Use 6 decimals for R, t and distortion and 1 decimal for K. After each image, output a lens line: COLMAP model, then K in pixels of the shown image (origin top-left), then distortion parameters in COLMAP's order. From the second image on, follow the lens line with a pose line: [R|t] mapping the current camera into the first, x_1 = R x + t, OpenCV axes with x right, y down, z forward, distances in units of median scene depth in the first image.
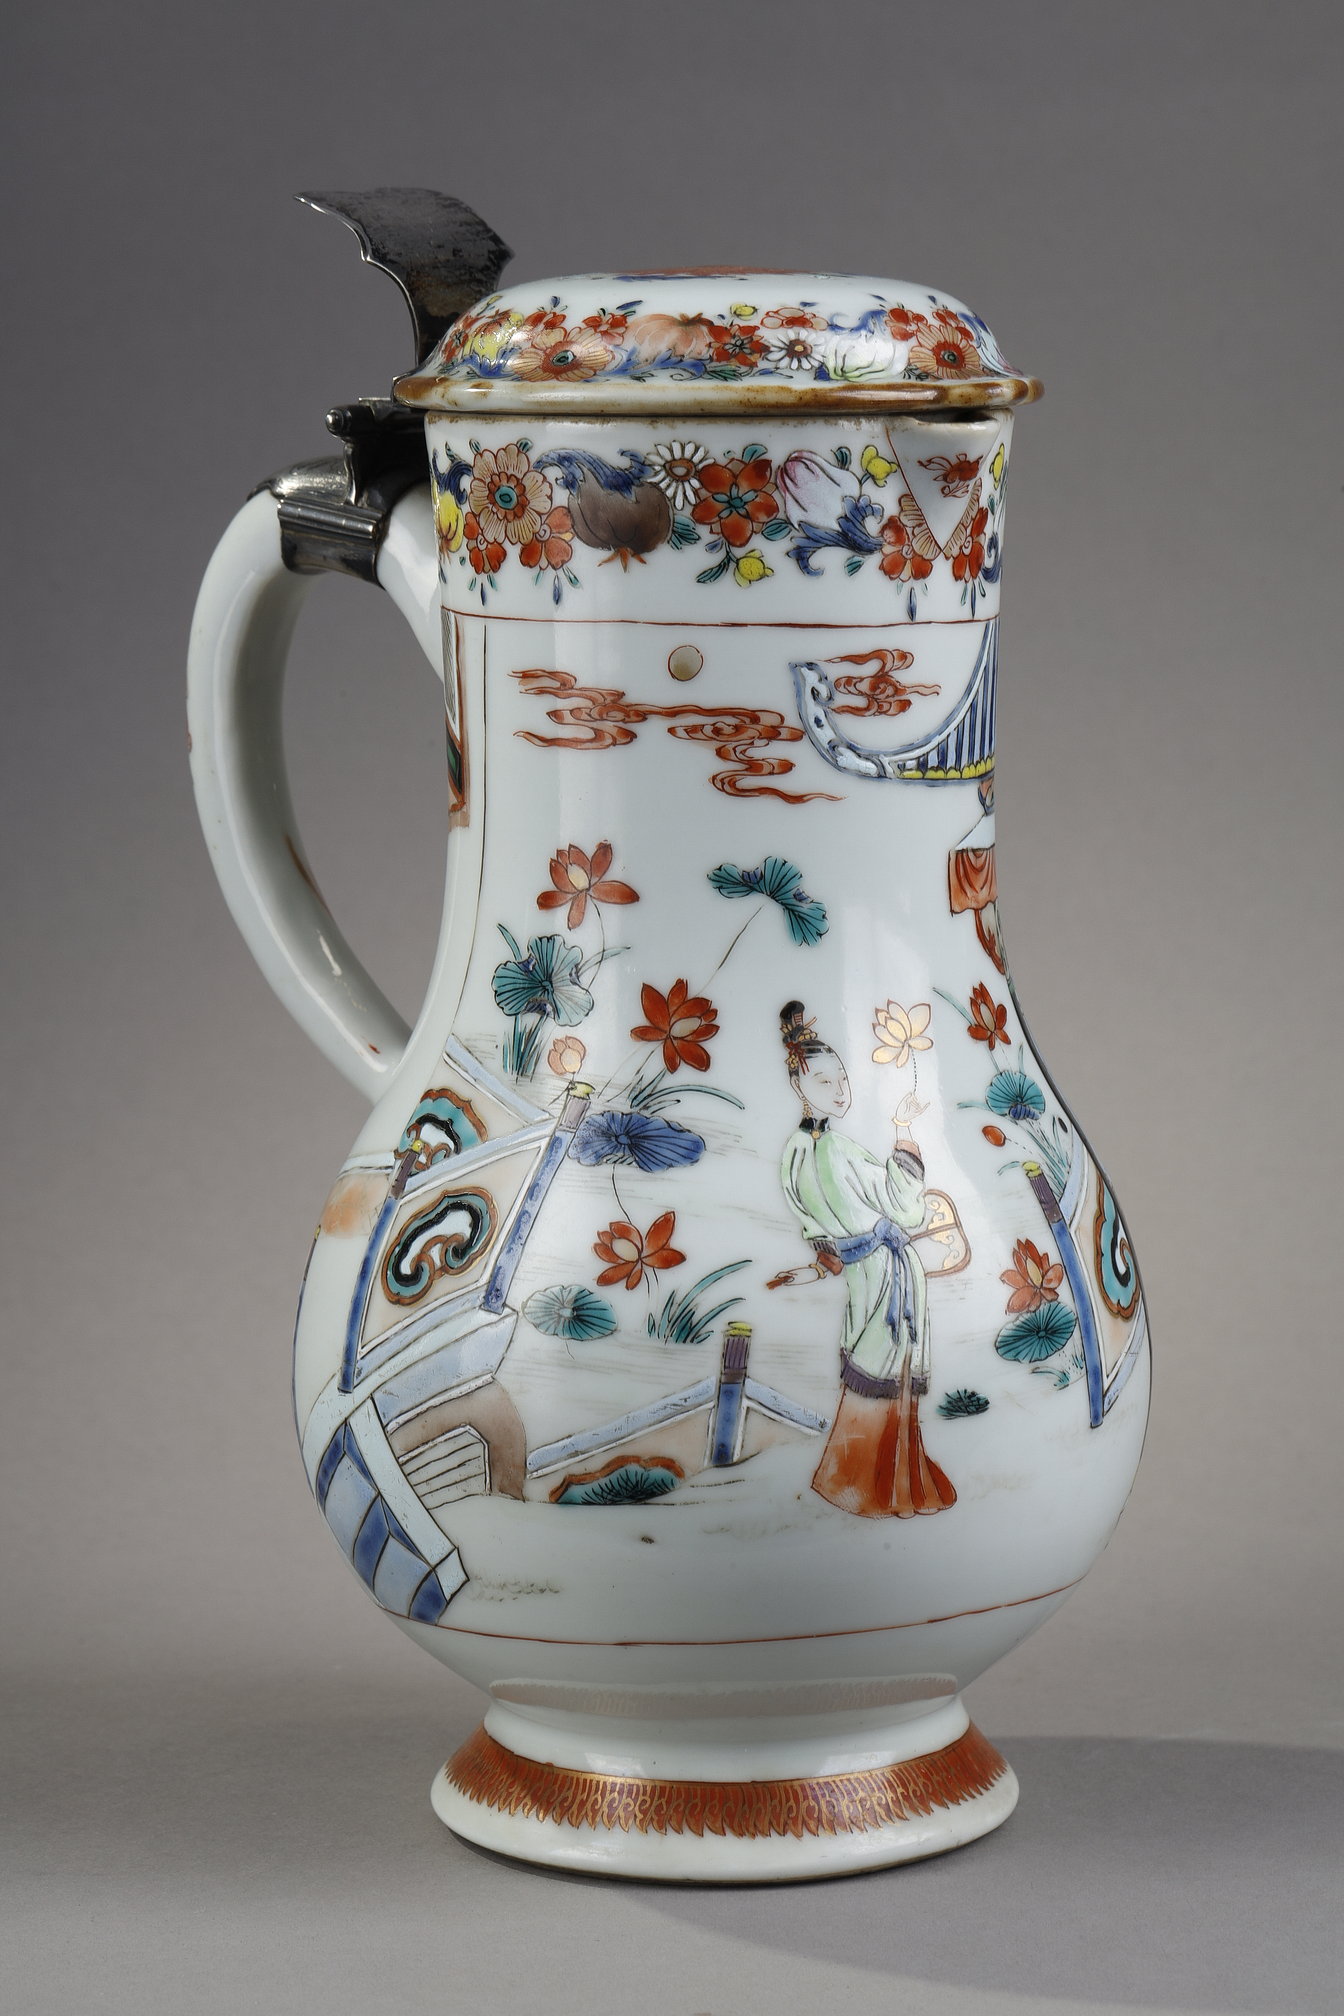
lens RADIAL K [[6950.8, 0, 676.0], [0, 6950.8, 1238.2], [0, 0, 1]] dist [-0.014196, -4.317513]
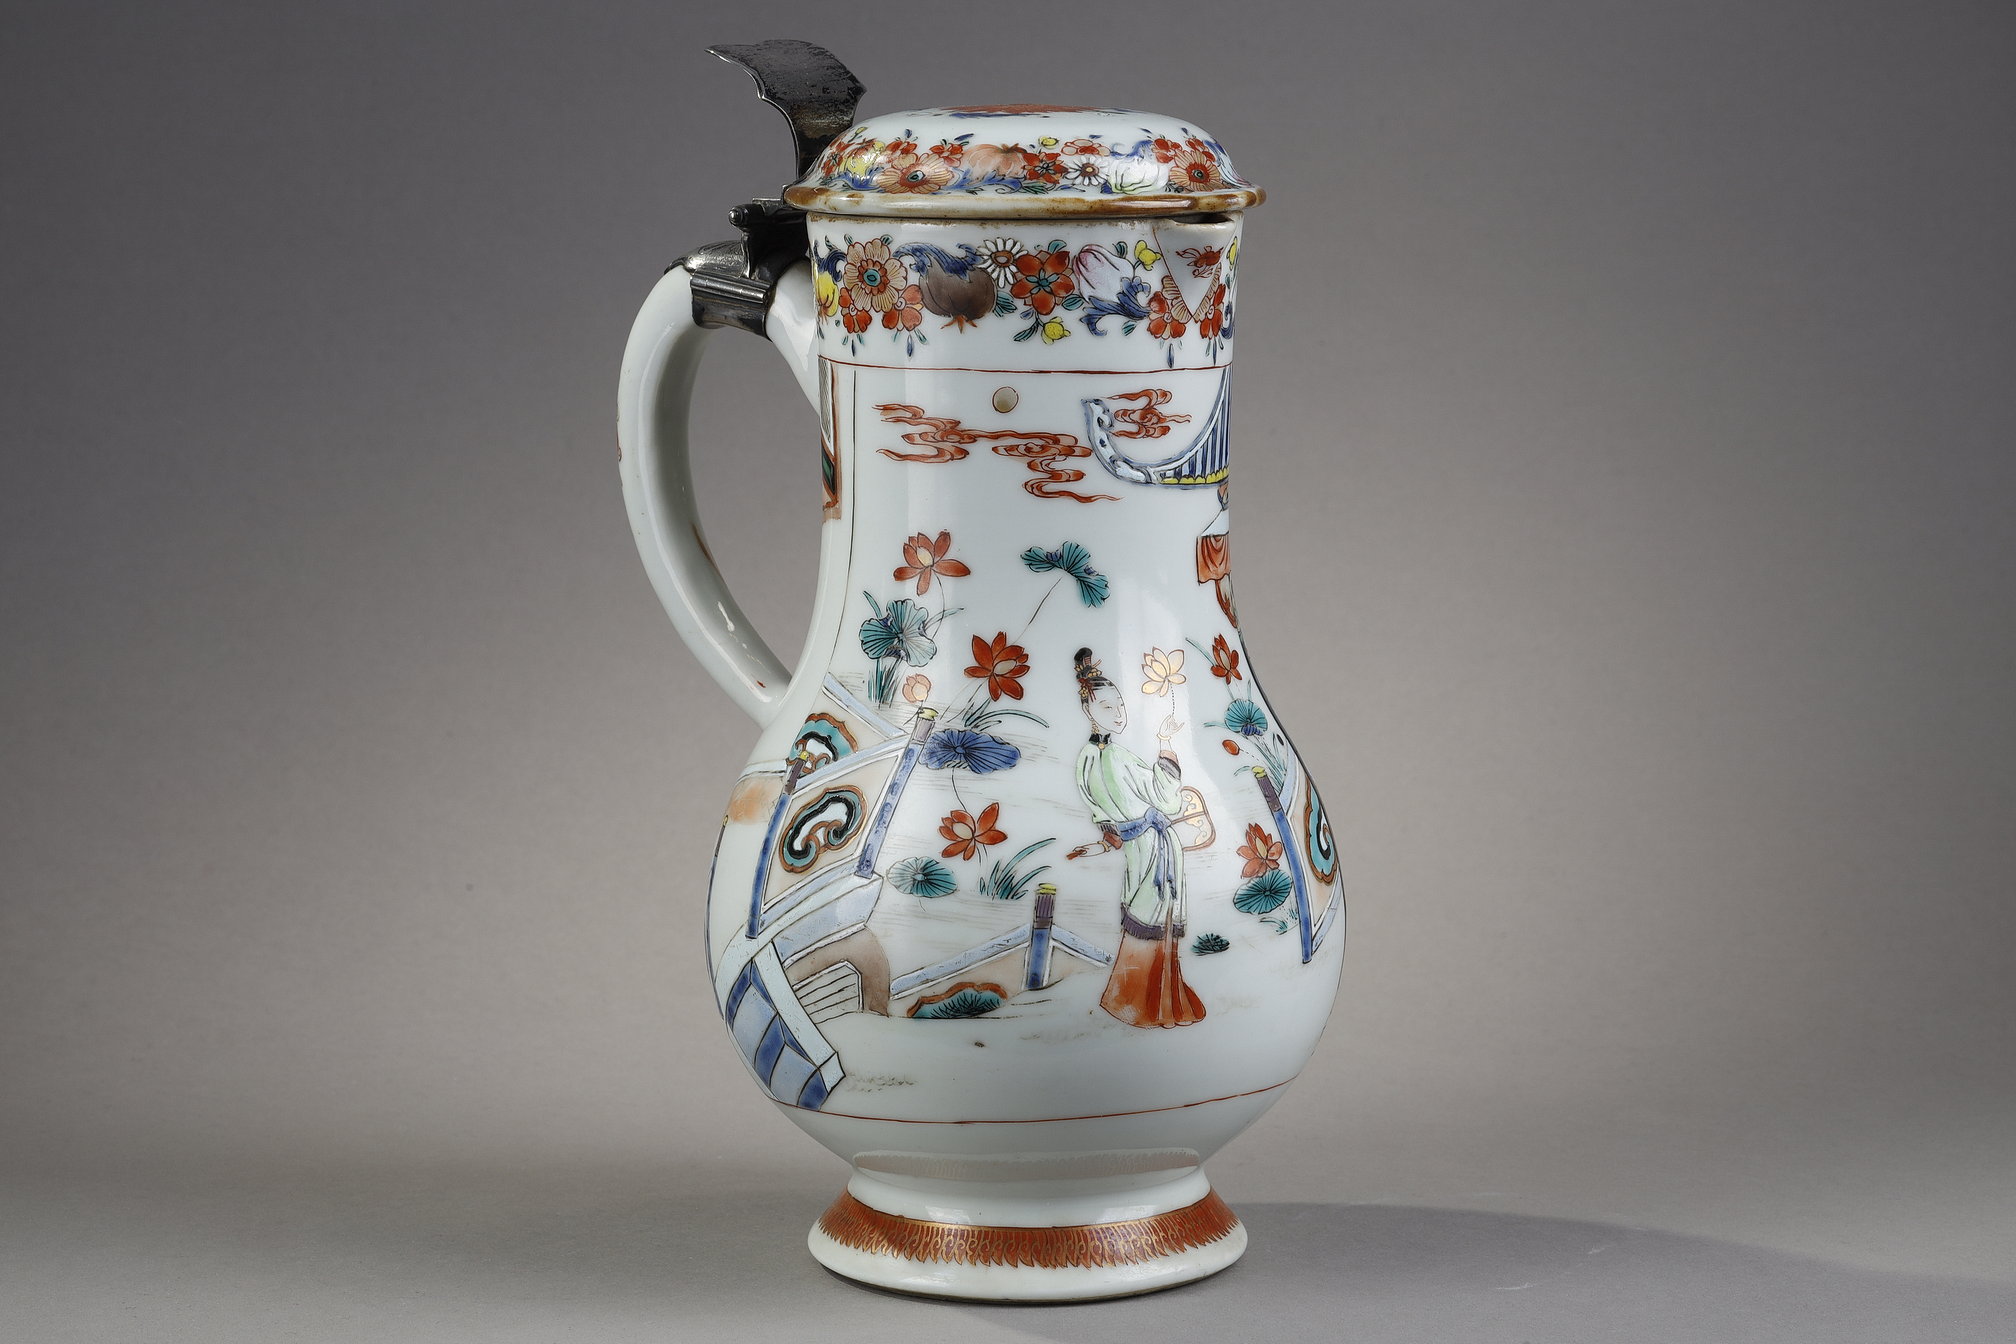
lens RADIAL K [[6950.8, 0, 1008.0], [0, 6950.8, 672.0], [0, 0, 1]] dist [-0.014196, -4.317513]
pose [[0.999496, -0.001531, 0.031694, -0.040828], [0.002522, 0.999508, -0.031259, 0.012901], [-0.031631, 0.031323, 0.999009, -0.353780]]
